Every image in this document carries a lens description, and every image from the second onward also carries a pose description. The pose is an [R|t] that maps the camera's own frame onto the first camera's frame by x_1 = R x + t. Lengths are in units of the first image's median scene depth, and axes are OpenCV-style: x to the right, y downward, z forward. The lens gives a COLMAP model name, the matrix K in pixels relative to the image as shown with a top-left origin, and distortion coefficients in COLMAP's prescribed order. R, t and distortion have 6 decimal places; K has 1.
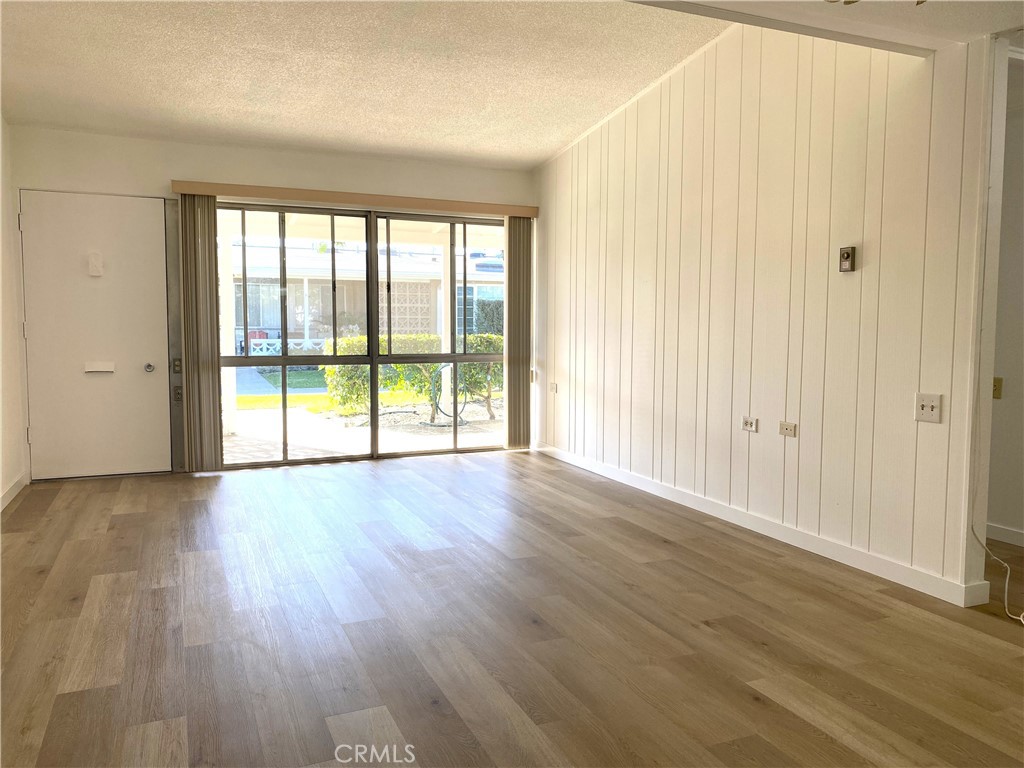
lens RADIAL K [[778.5, 0, 516.6], [0, 778.5, 387.7], [0, 0, 1]] dist [0.015577, -0.022052]
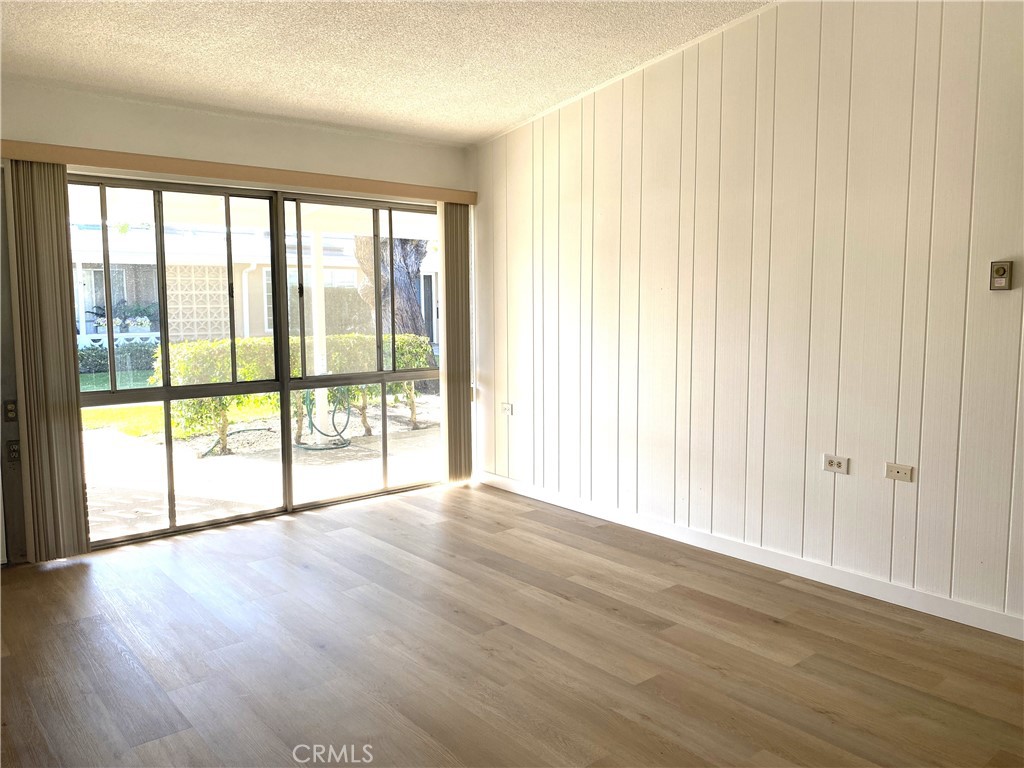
lens RADIAL K [[778.5, 0, 507.5], [0, 778.5, 375.3], [0, 0, 1]] dist [0.015577, -0.022052]
pose [[0.959305, -0.036997, 0.279936, -0.205881], [0.033268, 0.999283, 0.018063, -0.056974], [-0.280404, -0.008015, 0.959849, 0.216470]]
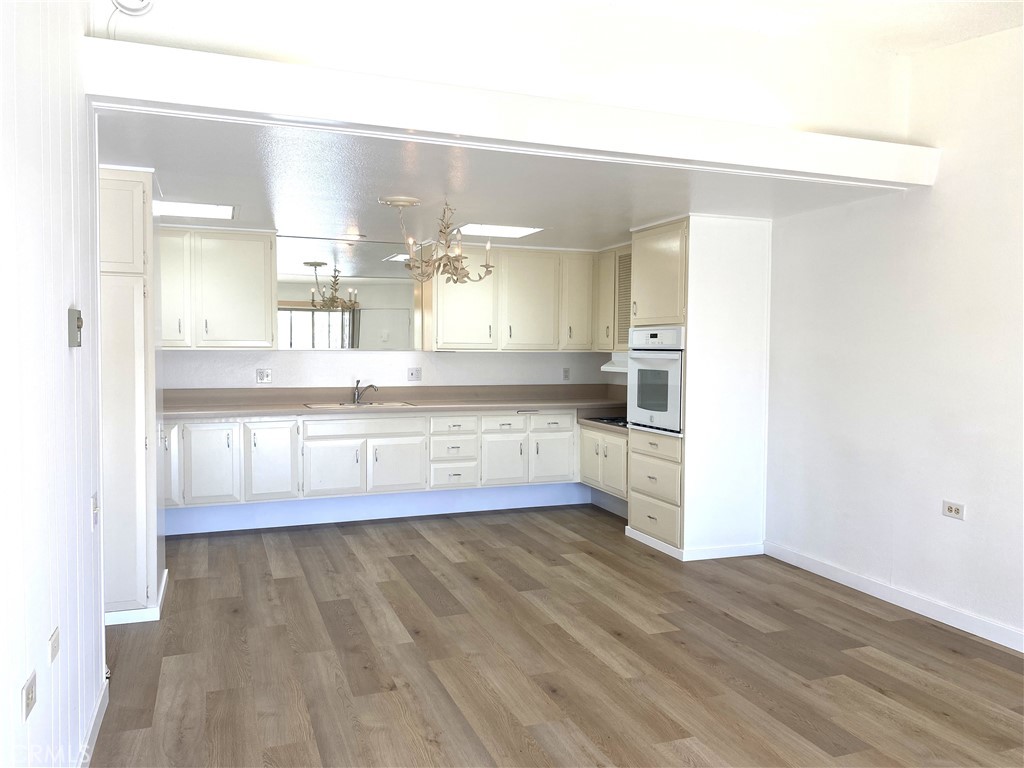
lens RADIAL K [[778.5, 0, 514.8], [0, 778.5, 384.6], [0, 0, 1]] dist [0.015577, -0.022052]
pose [[-0.998895, -0.013547, 0.045001, 0.018072], [-0.007338, 0.990770, 0.135358, -0.133147], [-0.046419, 0.134878, -0.989774, 1.038271]]
